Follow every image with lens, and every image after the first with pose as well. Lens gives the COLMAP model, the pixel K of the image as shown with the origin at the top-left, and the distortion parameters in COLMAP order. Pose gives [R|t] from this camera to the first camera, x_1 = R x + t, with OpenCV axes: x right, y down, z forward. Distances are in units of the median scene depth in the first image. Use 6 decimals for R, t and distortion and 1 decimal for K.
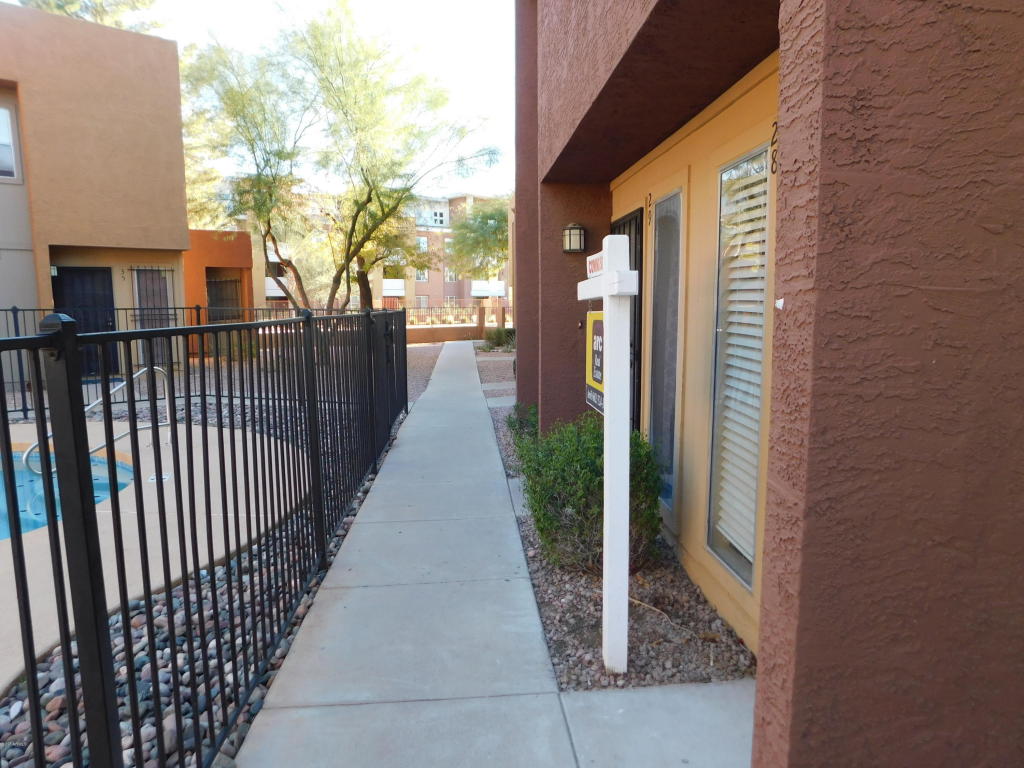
lens RADIAL K [[676.2, 0, 514.5], [0, 676.2, 385.9], [0, 0, 1]] dist [-0.065561, 0.045848]
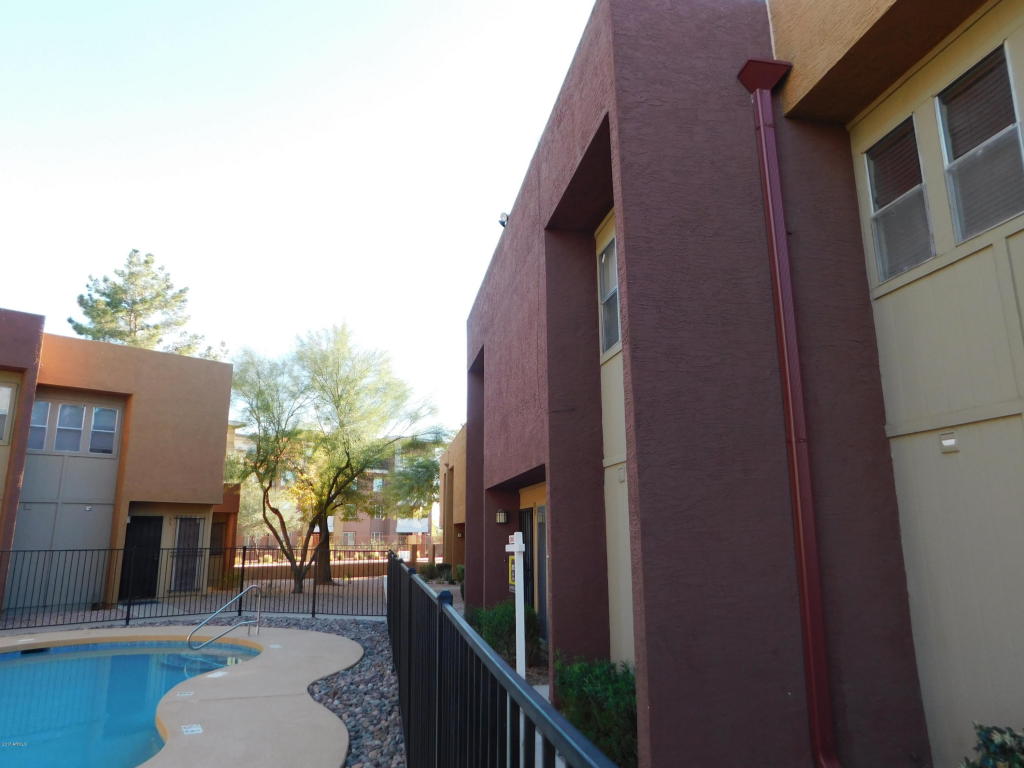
lens RADIAL K [[676.2, 0, 511.5], [0, 676.2, 387.0], [0, 0, 1]] dist [-0.065561, 0.045848]
pose [[0.993469, 0.023434, 0.111673, -0.049578], [0.015384, 0.942241, -0.334582, 0.038658], [-0.113064, 0.334114, 0.935726, -0.434930]]
